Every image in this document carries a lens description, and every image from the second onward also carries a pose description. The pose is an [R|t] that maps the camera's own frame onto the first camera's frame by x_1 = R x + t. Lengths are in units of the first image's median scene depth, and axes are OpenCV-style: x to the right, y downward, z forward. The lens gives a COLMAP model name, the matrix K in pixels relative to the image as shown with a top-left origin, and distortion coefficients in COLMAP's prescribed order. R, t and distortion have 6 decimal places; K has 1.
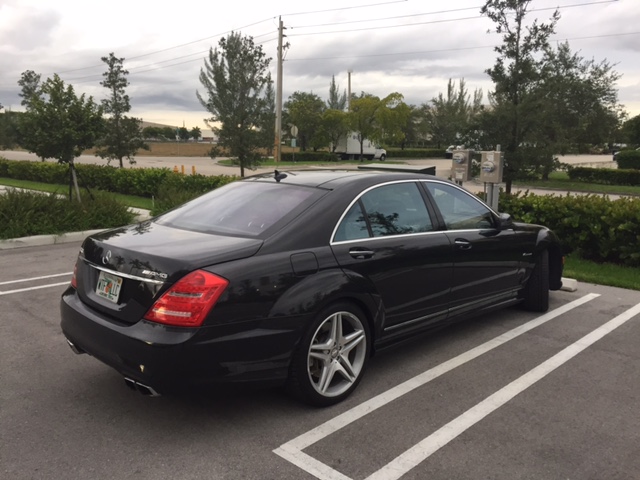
lens RADIAL K [[540.8, 0, 316.7], [0, 540.8, 246.7], [0, 0, 1]] dist [0.067685, -0.076934]
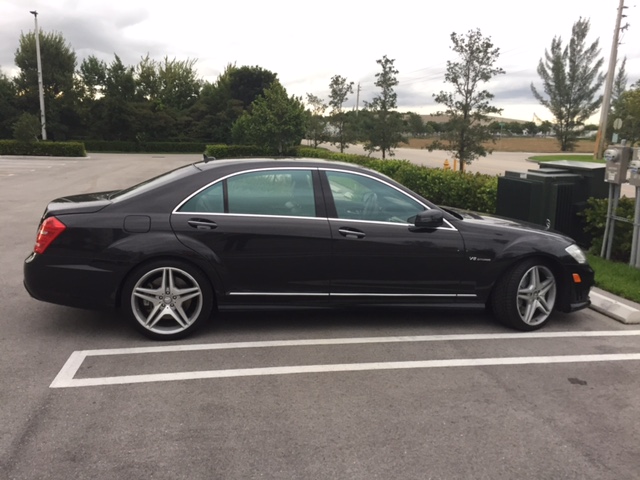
lens RADIAL K [[540.8, 0, 315.0], [0, 540.8, 236.7], [0, 0, 1]] dist [0.067685, -0.076934]
pose [[0.821705, 0.112979, -0.558602, 0.157721], [-0.117703, 0.992664, 0.027628, -0.003622], [0.557626, 0.043047, 0.828975, 0.023523]]
